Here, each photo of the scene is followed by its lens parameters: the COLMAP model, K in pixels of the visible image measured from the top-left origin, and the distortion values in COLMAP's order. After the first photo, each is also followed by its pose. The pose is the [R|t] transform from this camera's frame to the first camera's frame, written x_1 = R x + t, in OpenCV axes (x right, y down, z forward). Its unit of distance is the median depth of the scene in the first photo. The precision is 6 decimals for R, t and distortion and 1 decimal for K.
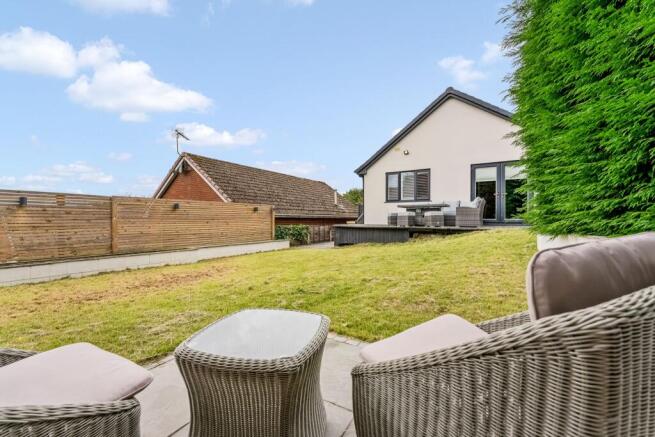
lens RADIAL K [[265.8, 0, 328.2], [0, 265.8, 215.9], [0, 0, 1]] dist [-0.000330, 0.000105]
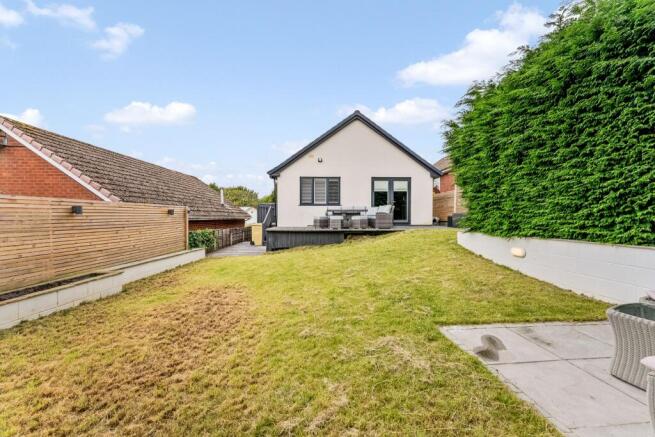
lens RADIAL K [[265.8, 0, 328.2], [0, 265.8, 215.9], [0, 0, 1]] dist [-0.000330, 0.000105]
pose [[0.821591, -0.001340, 0.570076, -0.319607], [-0.005006, 0.999942, 0.009565, -0.022241], [-0.570056, -0.010713, 0.821536, 0.089601]]
